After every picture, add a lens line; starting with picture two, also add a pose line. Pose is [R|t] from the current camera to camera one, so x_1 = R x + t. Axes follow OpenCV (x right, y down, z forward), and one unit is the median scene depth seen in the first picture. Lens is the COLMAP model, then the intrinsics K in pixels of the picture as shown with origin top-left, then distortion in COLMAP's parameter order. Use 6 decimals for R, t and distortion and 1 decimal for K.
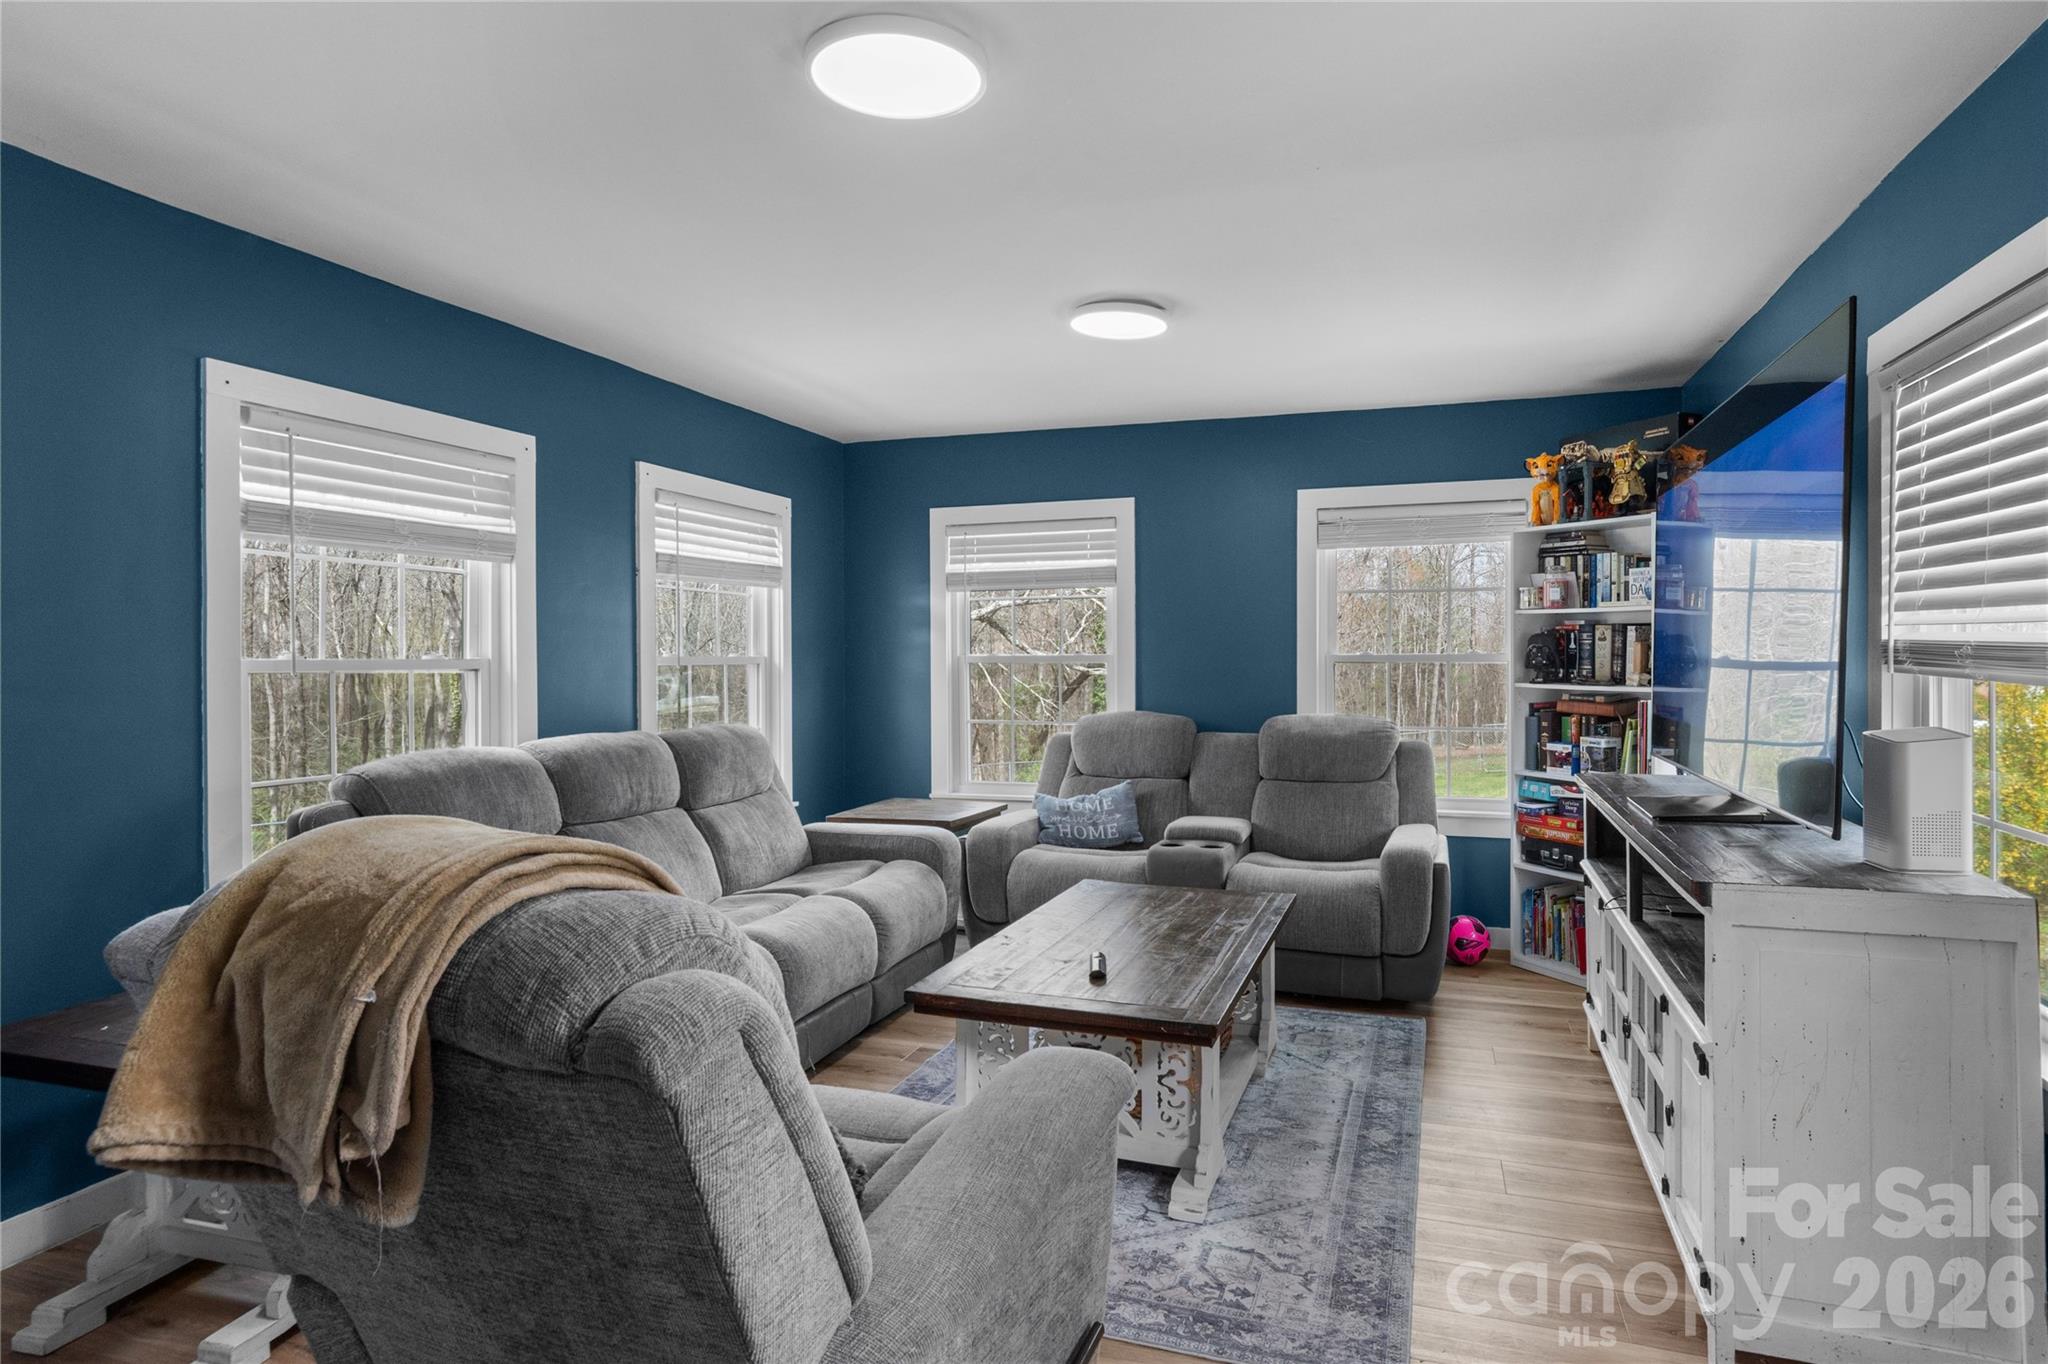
lens RADIAL K [[1108.2, 0, 1054.2], [0, 1108.2, 677.1], [0, 0, 1]] dist [-0.000268, 0.000156]
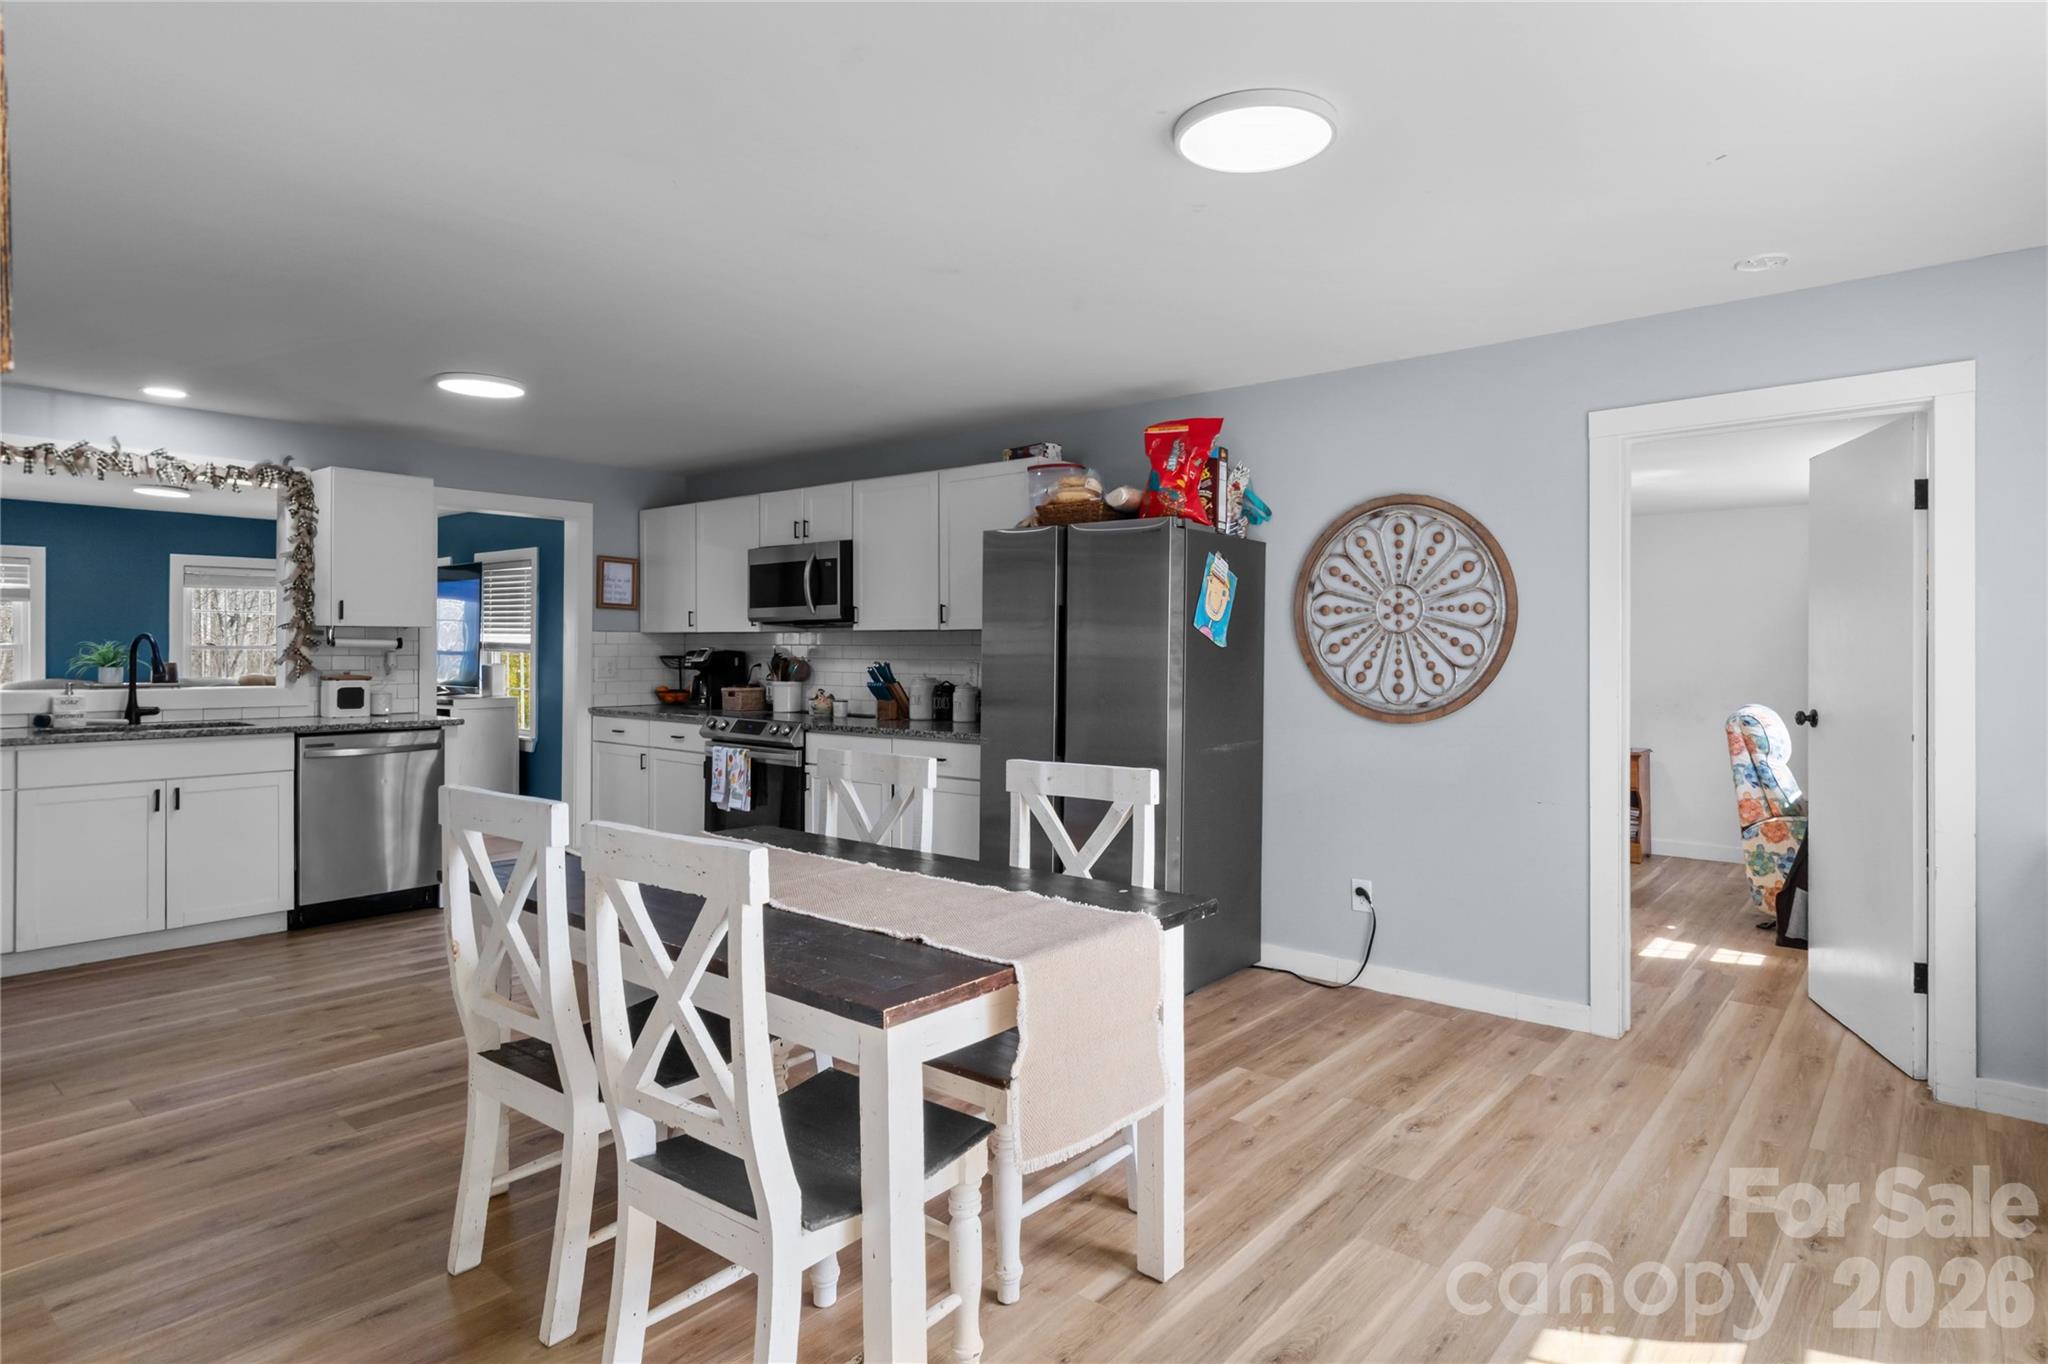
lens RADIAL K [[1108.2, 0, 1054.2], [0, 1108.2, 677.1], [0, 0, 1]] dist [-0.000268, 0.000156]
pose [[0.360763, -0.023287, 0.932367, -1.090403], [0.015222, 0.999702, 0.019079, 0.023709], [-0.932533, 0.007309, 0.361010, -1.151850]]
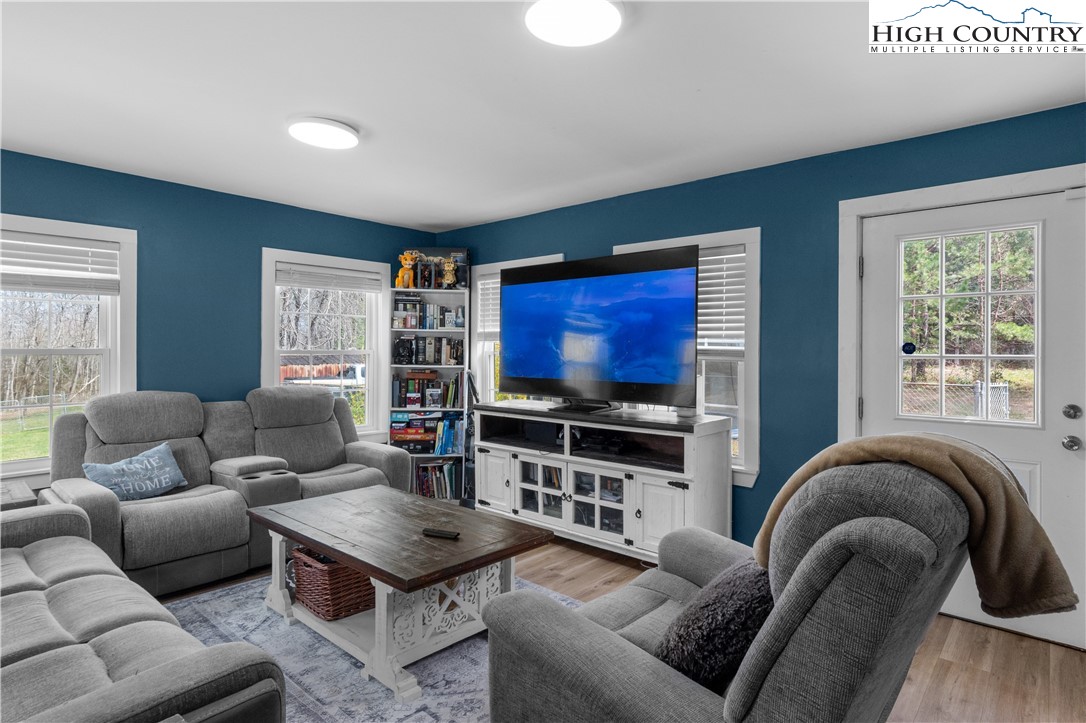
lens RADIAL K [[587.6, 0, 559.0], [0, 587.6, 358.9], [0, 0, 1]] dist [-0.000268, 0.000156]
pose [[0.374578, -0.005567, 0.927179, -0.466669], [0.014276, 0.999898, 0.000236, -0.001331], [-0.927086, 0.013148, 0.374619, 0.323133]]
